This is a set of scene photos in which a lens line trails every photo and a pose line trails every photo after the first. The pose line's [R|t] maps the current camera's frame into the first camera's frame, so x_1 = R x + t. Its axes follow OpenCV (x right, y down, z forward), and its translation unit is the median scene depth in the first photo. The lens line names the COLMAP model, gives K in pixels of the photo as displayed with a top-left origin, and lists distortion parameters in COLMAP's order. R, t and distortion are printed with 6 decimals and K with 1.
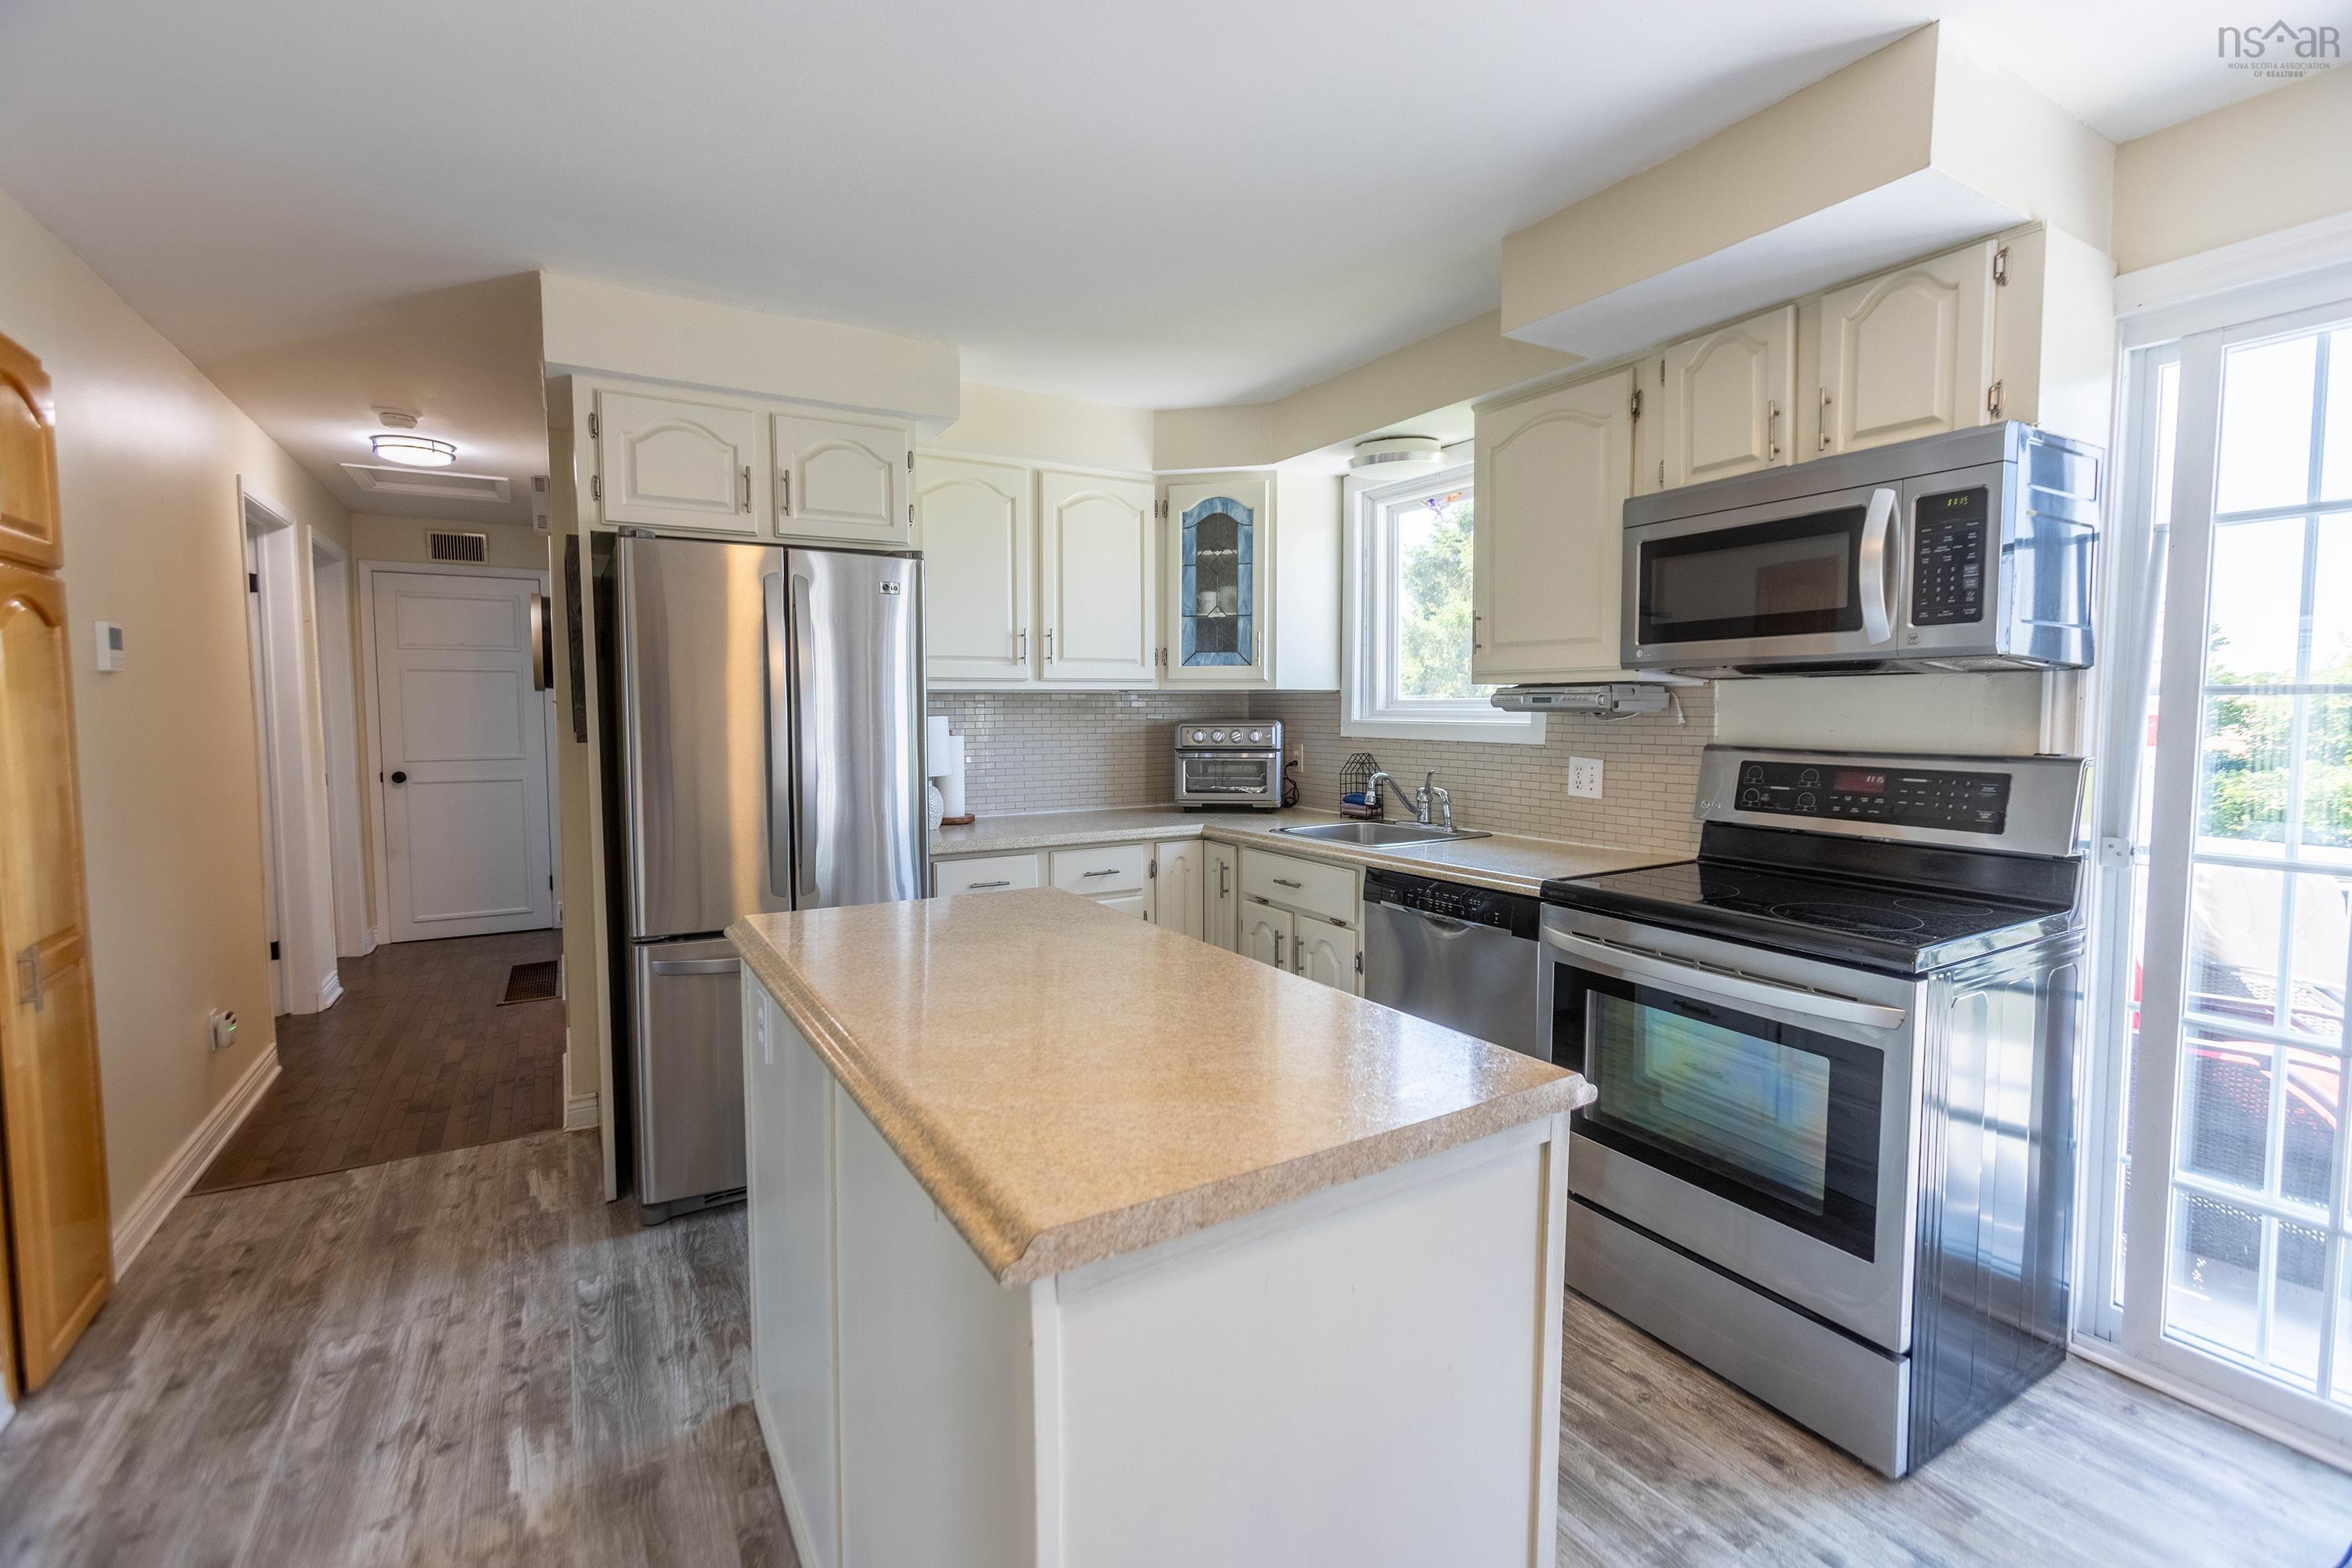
lens RADIAL K [[1035.2, 0, 1186.7], [0, 1035.2, 770.1], [0, 0, 1]] dist [-0.024307, 0.019561]
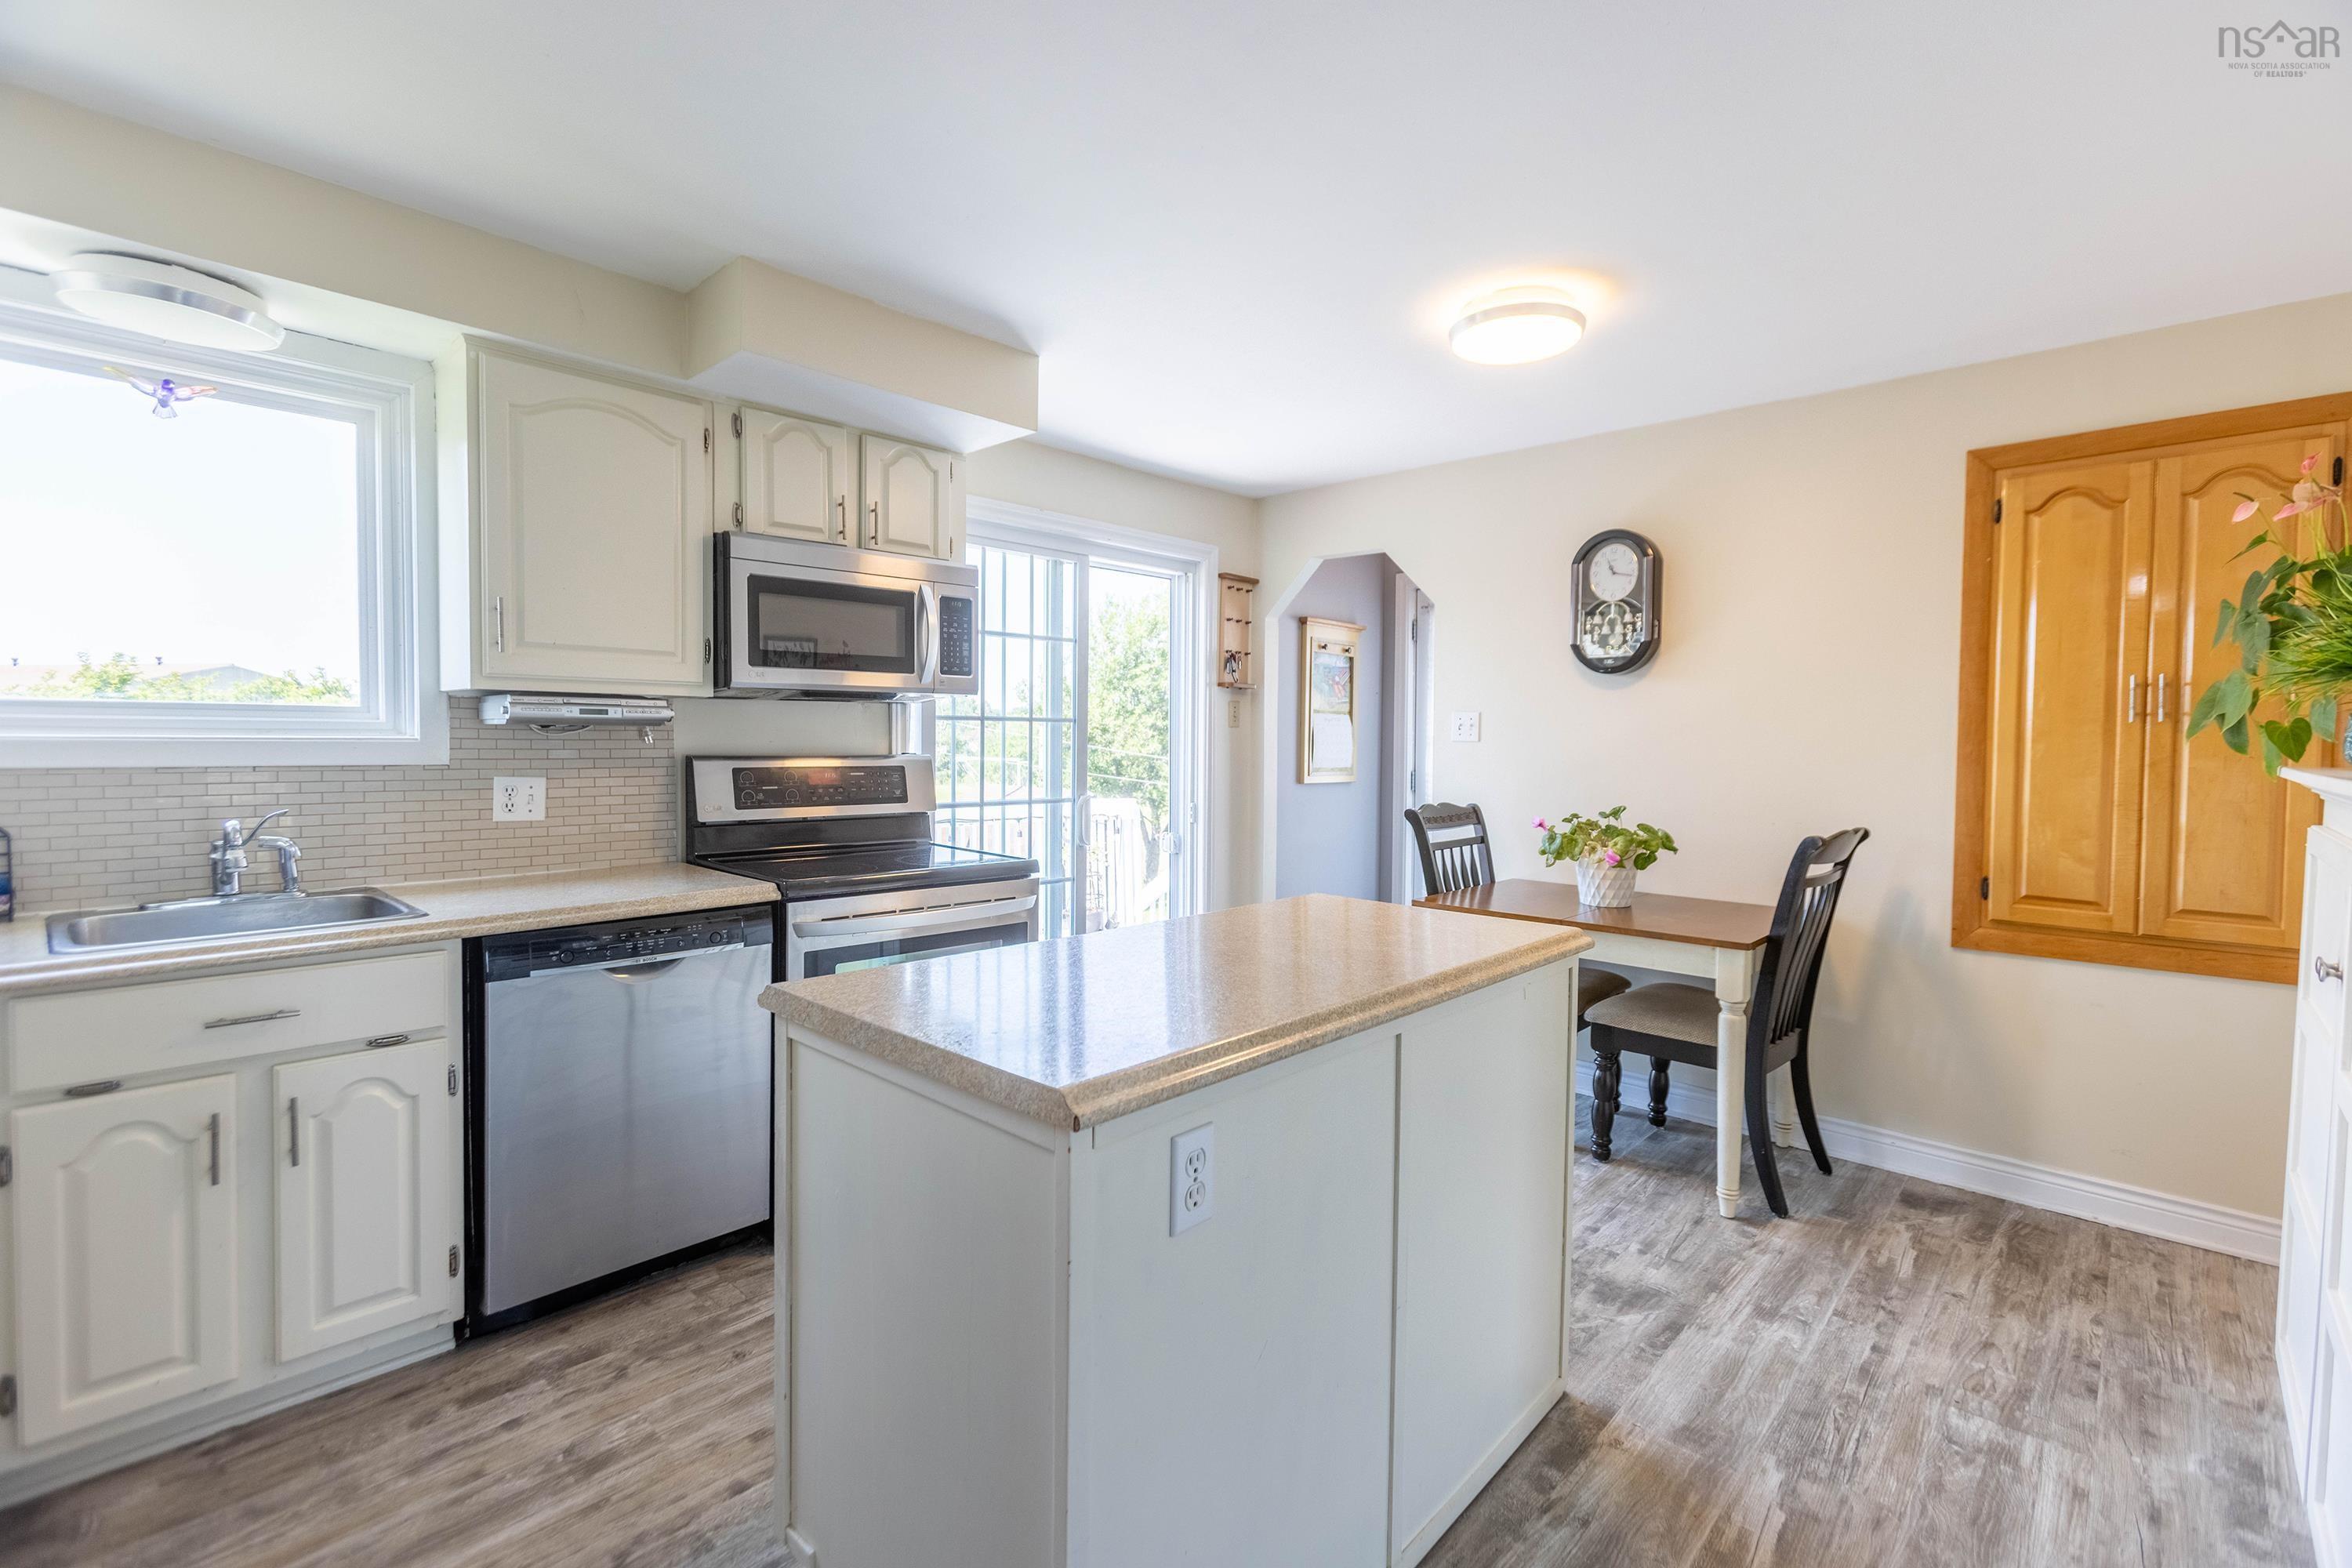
lens RADIAL K [[1035.2, 0, 1186.7], [0, 1035.2, 770.1], [0, 0, 1]] dist [-0.024307, 0.019561]
pose [[-0.270401, -0.032319, 0.962205, -0.577571], [0.050165, 0.997606, 0.047606, -0.028604], [-0.961440, 0.061142, -0.268133, 0.636997]]
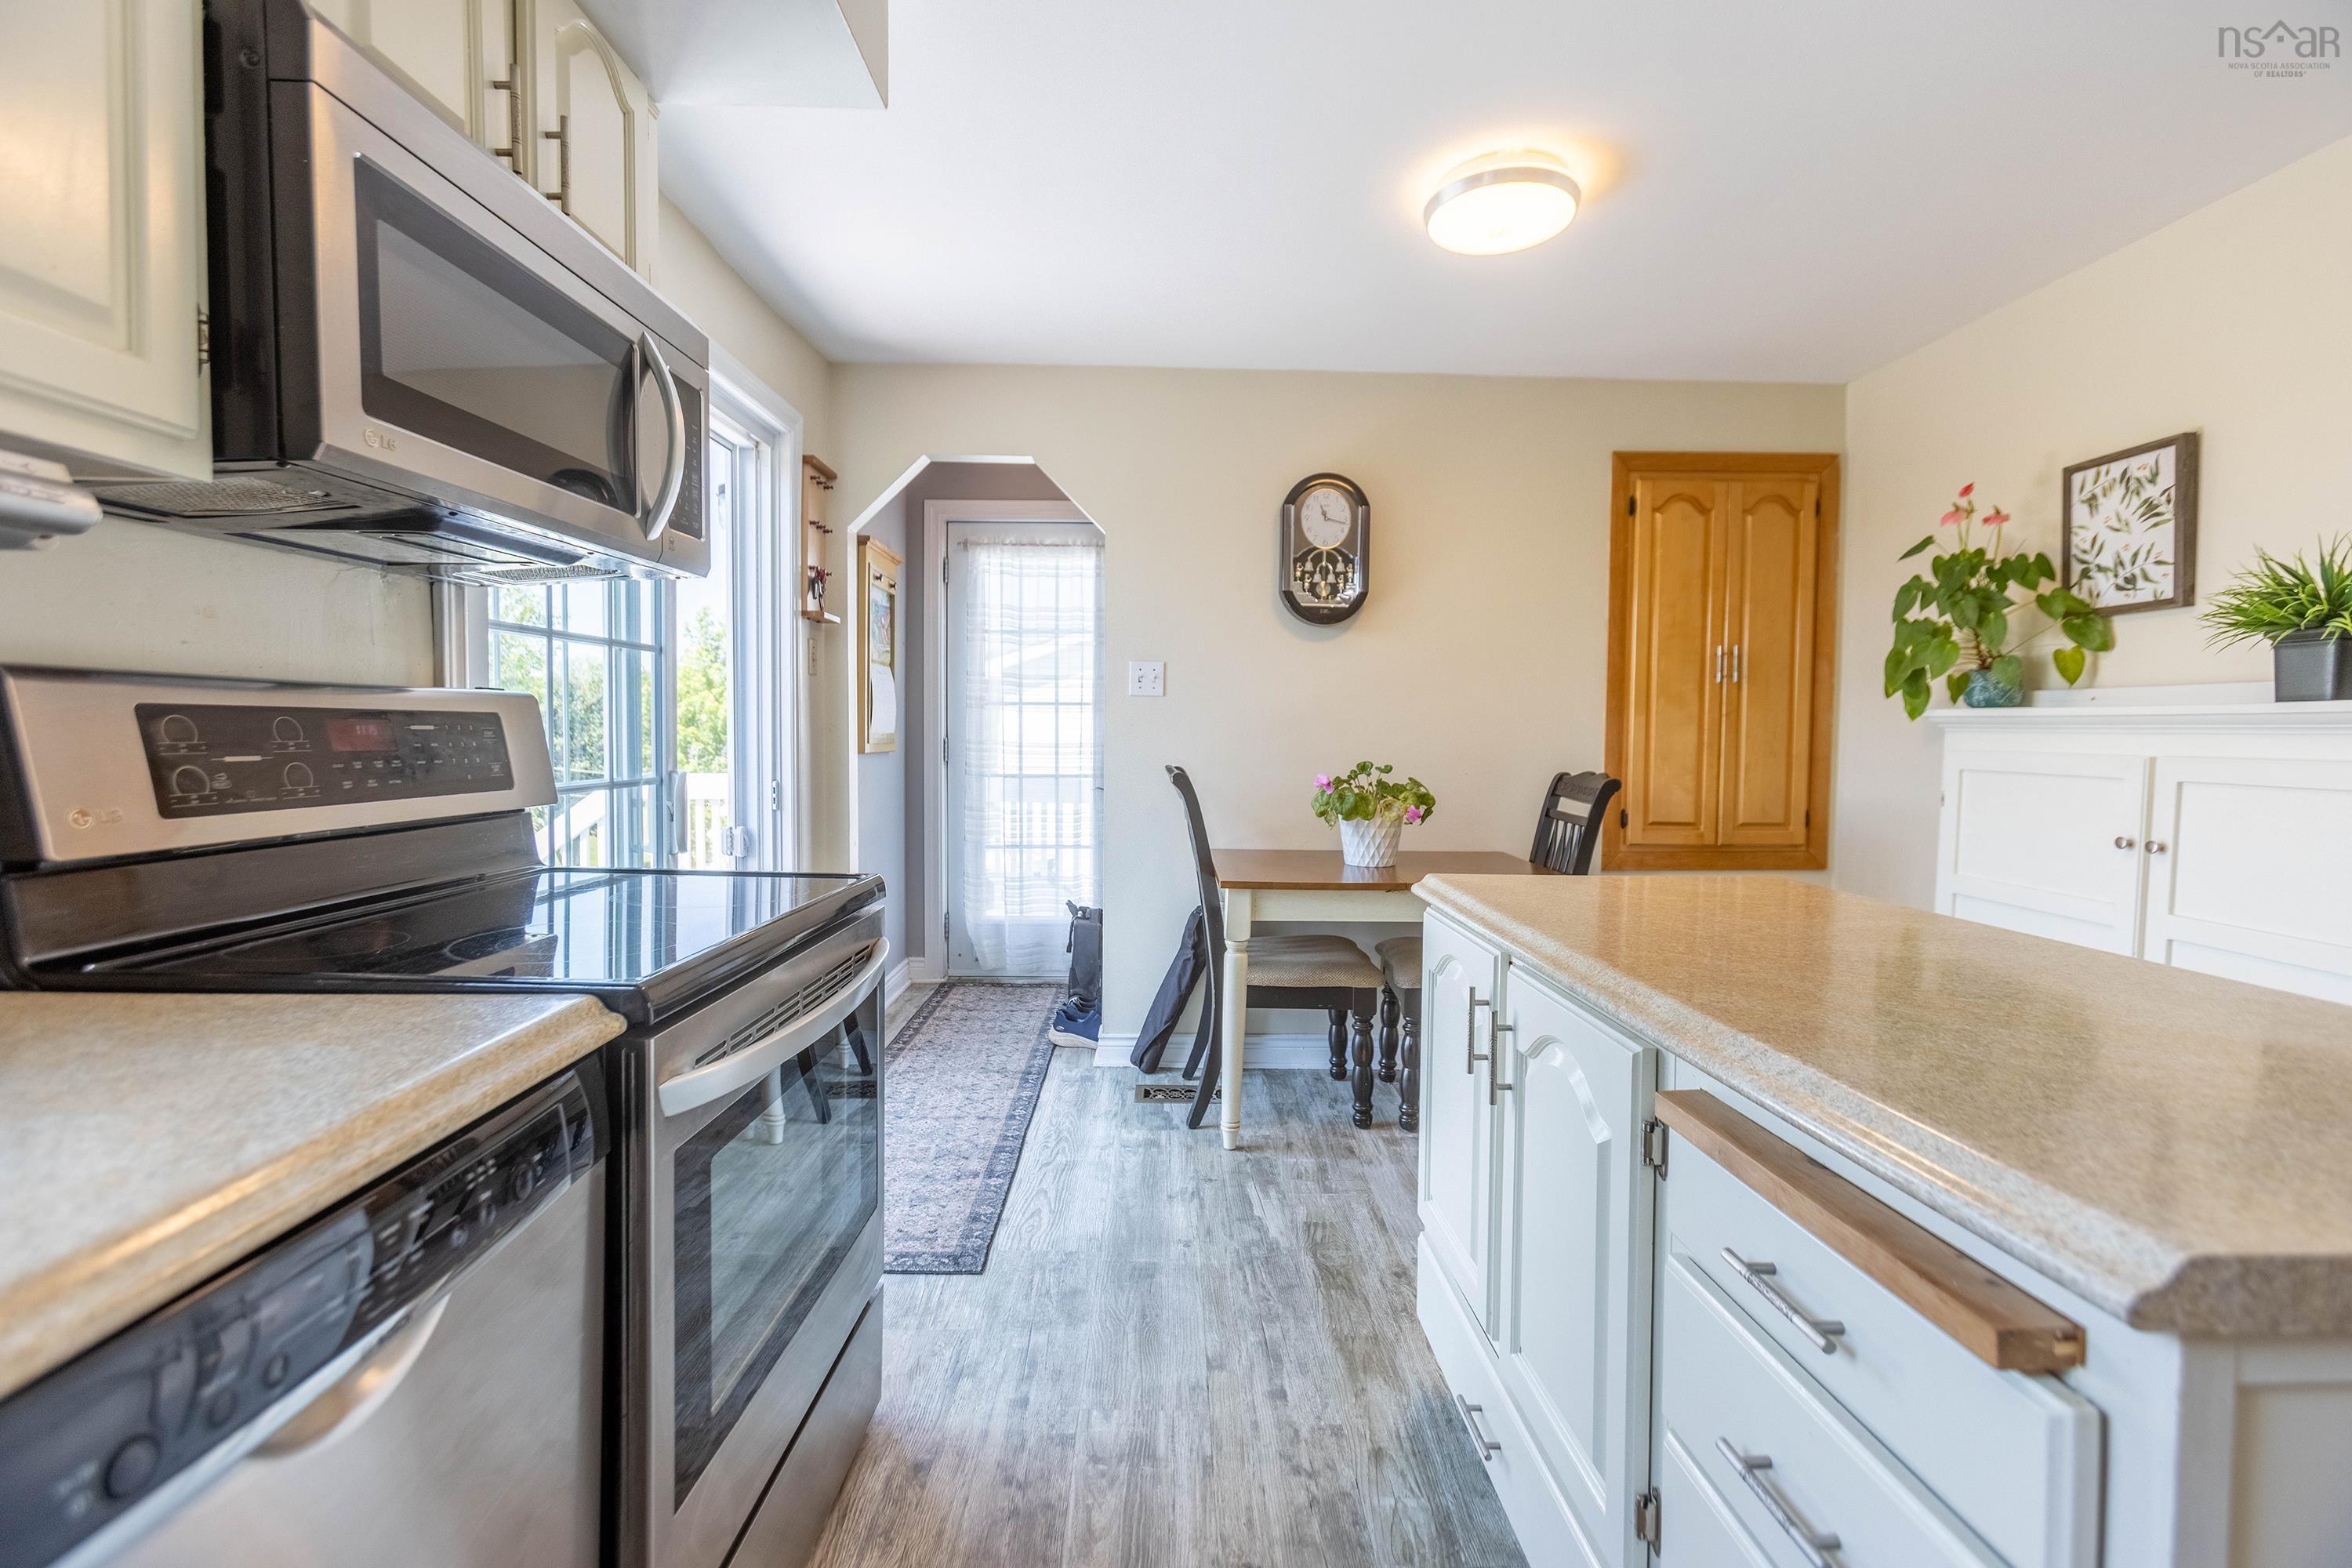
lens RADIAL K [[1035.2, 0, 1186.7], [0, 1035.2, 770.1], [0, 0, 1]] dist [-0.024307, 0.019561]
pose [[-0.866426, -0.028441, 0.498495, -0.034790], [0.021188, 0.995383, 0.093616, -0.009807], [-0.498856, 0.091674, -0.861823, 0.898220]]
